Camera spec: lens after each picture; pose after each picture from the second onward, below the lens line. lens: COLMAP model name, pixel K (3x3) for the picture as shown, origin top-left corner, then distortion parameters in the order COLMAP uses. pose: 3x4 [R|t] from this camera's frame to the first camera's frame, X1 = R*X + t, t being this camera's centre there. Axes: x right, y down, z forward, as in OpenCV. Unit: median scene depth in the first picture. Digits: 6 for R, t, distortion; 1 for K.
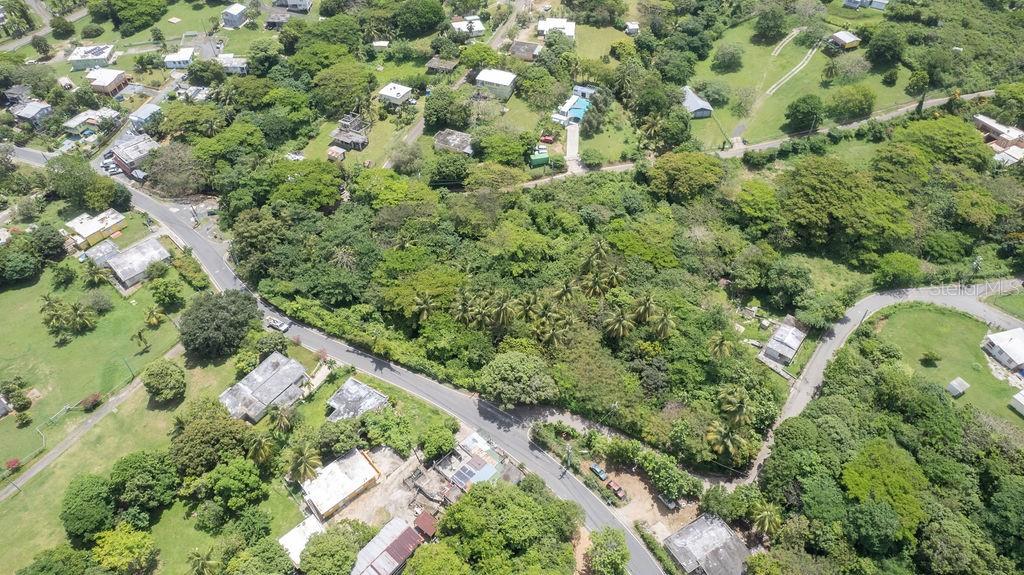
lens RADIAL K [[649.7, 0, 512.0], [0, 649.7, 287.5], [0, 0, 1]] dist [-0.073239, 0.066809]
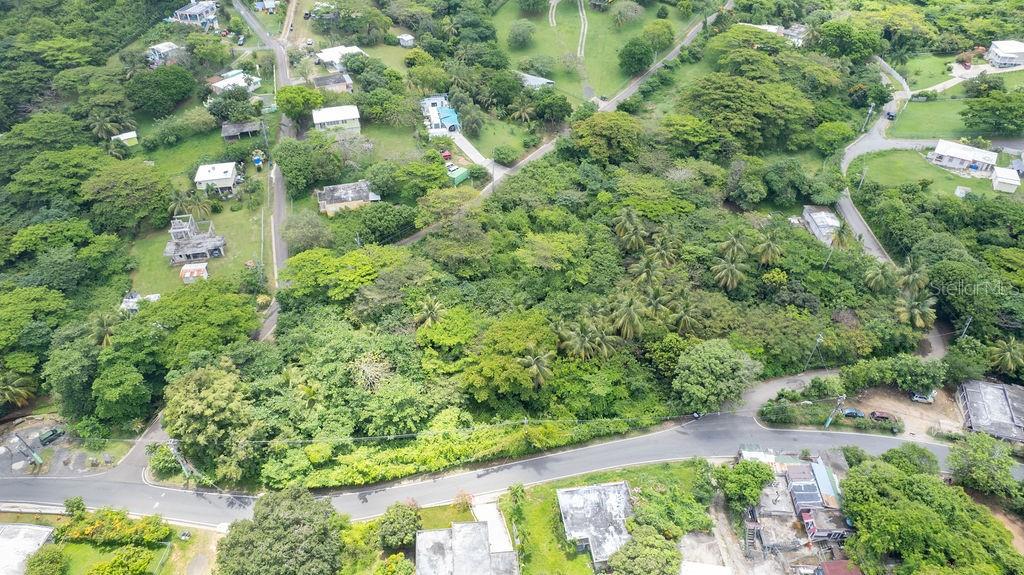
lens RADIAL K [[649.7, 0, 512.0], [0, 649.7, 287.5], [0, 0, 1]] dist [-0.073239, 0.066809]
pose [[0.771673, -0.407992, 0.487918, -0.381156], [0.456317, 0.889542, 0.022132, -0.060809], [-0.443053, 0.205567, 0.872609, 0.287929]]
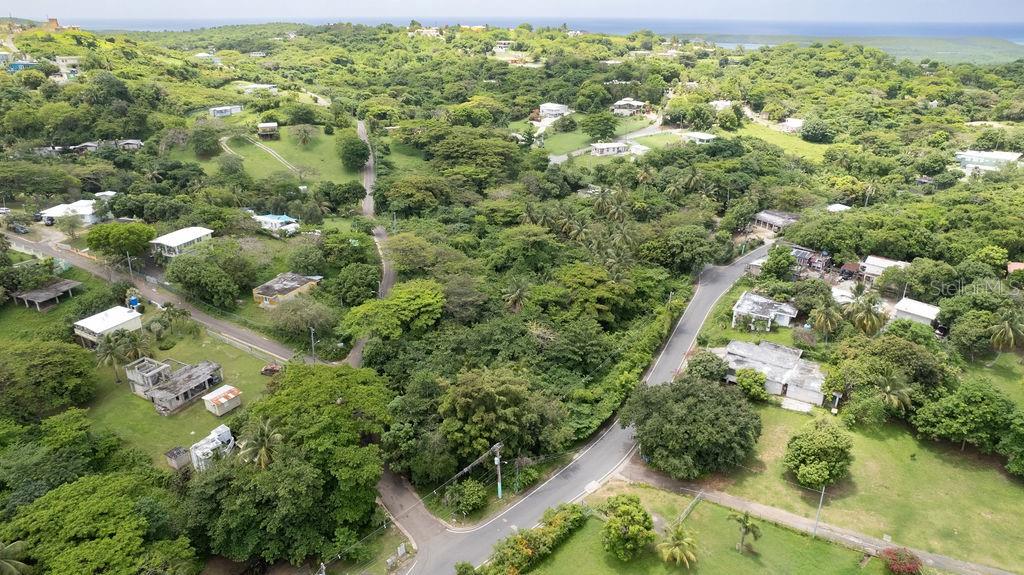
lens RADIAL K [[649.7, 0, 512.0], [0, 649.7, 287.5], [0, 0, 1]] dist [-0.073239, 0.066809]
pose [[-0.000574, -0.403905, 0.914801, -0.780030], [0.718634, 0.635975, 0.281248, -0.264408], [-0.695388, 0.657569, 0.289895, 0.676606]]
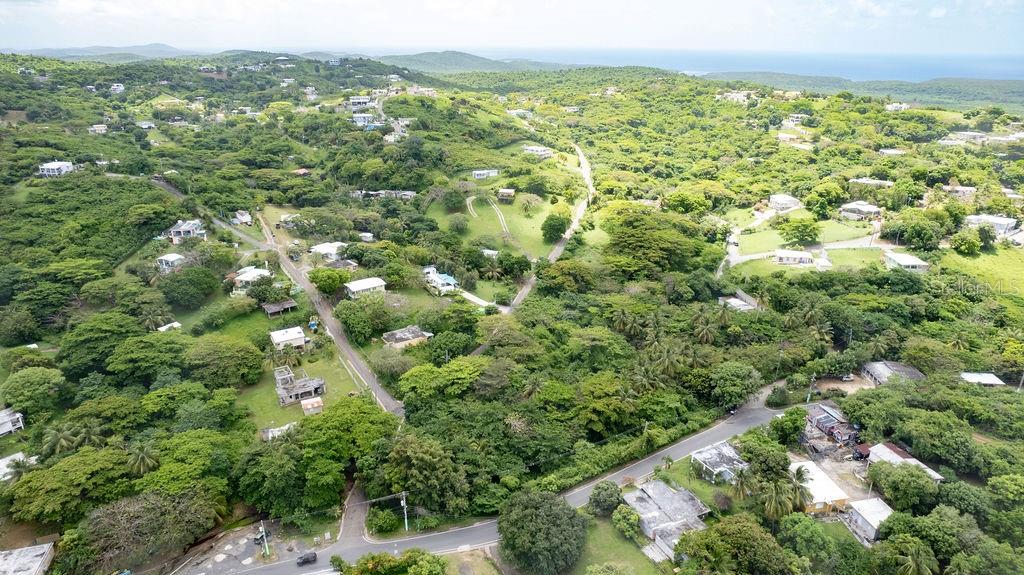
lens RADIAL K [[649.7, 0, 512.0], [0, 649.7, 287.5], [0, 0, 1]] dist [-0.073239, 0.066809]
pose [[0.524703, -0.311554, 0.792225, -0.801299], [0.614116, 0.783006, -0.098809, -0.097103], [-0.589533, 0.538364, 0.602176, 0.308093]]
